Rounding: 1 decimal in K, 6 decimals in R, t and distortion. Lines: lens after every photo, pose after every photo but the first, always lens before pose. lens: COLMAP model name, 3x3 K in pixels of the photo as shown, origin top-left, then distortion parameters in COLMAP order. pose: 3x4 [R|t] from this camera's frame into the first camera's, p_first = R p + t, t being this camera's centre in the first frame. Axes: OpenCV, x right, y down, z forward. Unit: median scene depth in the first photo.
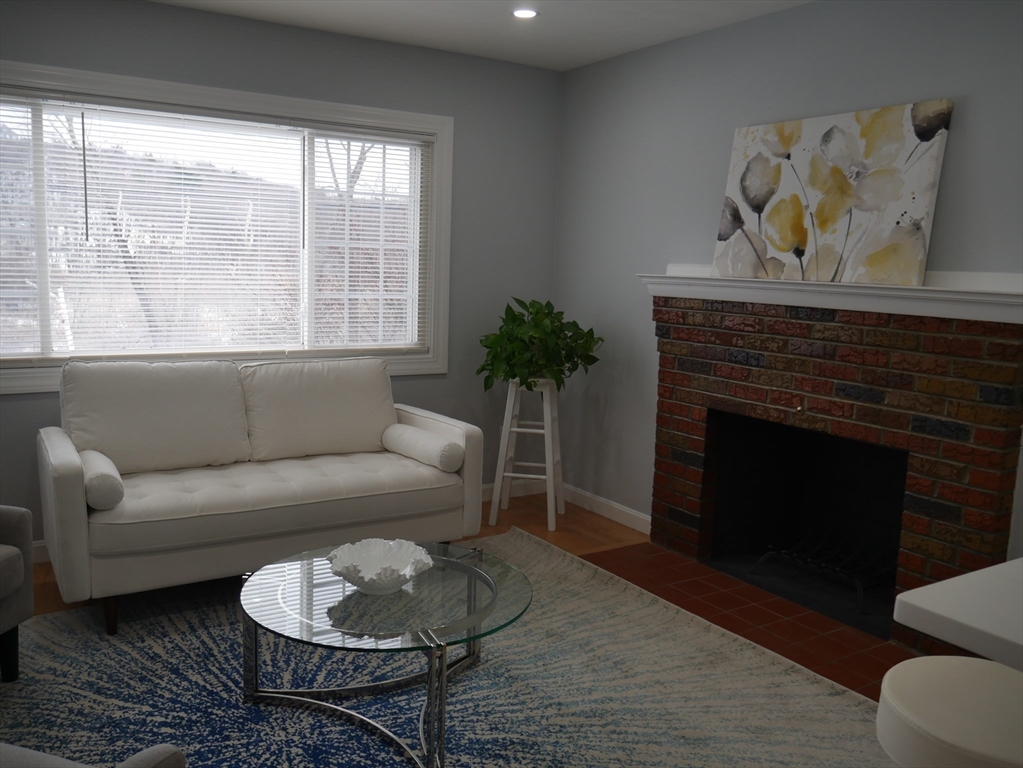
lens RADIAL K [[865.3, 0, 511.8], [0, 865.3, 384.6], [0, 0, 1]] dist [-0.030274, 0.021139]
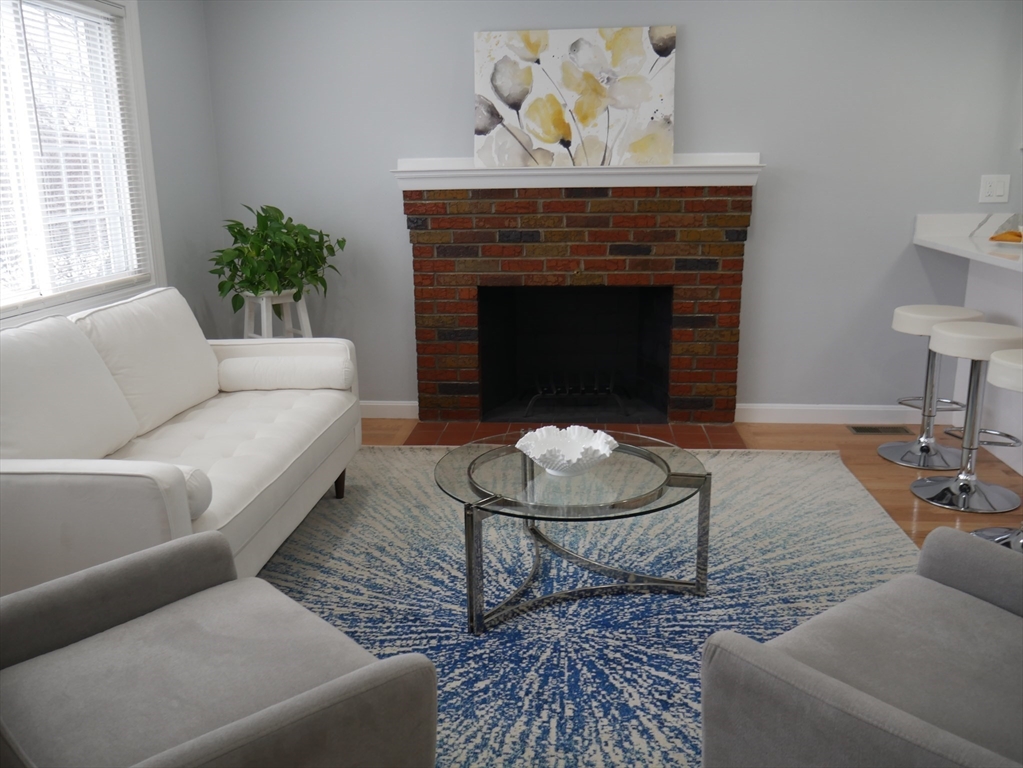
lens RADIAL K [[865.3, 0, 511.0], [0, 865.3, 384.5], [0, 0, 1]] dist [-0.030274, 0.021139]
pose [[0.618042, -0.229476, 0.751907, -0.736373], [0.145681, 0.973314, 0.177303, -0.049499], [-0.772529, -0.000042, 0.634980, 0.288224]]
